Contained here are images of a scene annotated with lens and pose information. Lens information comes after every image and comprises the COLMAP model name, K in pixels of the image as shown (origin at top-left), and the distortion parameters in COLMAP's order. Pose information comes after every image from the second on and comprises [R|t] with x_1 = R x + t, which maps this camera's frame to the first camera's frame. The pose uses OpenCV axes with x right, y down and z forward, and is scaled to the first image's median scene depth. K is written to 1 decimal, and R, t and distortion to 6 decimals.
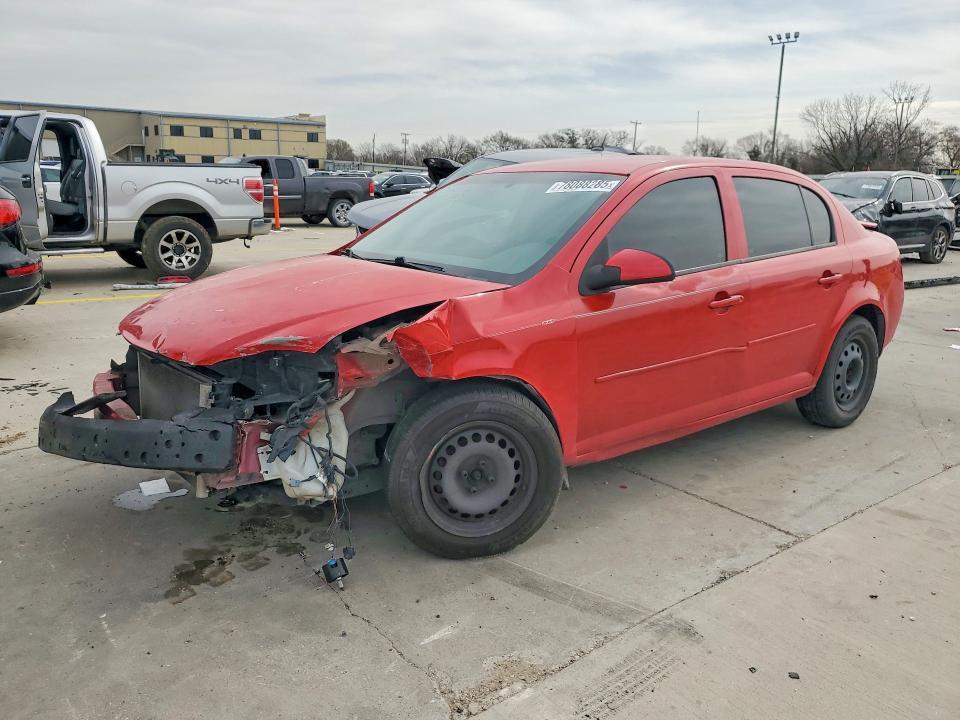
lens RADIAL K [[777.6, 0, 480.0], [0, 777.6, 360.0], [0, 0, 1]] dist [0.013102, 0.014288]
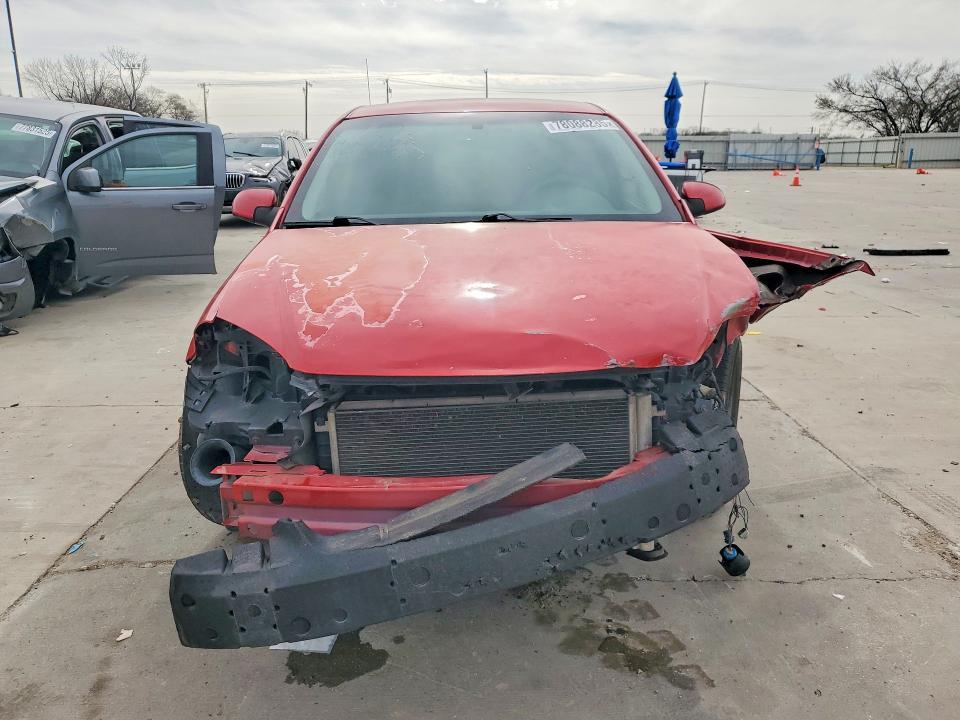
lens RADIAL K [[777.6, 0, 480.0], [0, 777.6, 360.0], [0, 0, 1]] dist [0.013102, 0.014288]
pose [[0.580994, -0.233897, 0.779576, -0.922066], [0.204725, 0.969020, 0.138161, -0.116960], [-0.787740, 0.079328, 0.610879, 0.635703]]
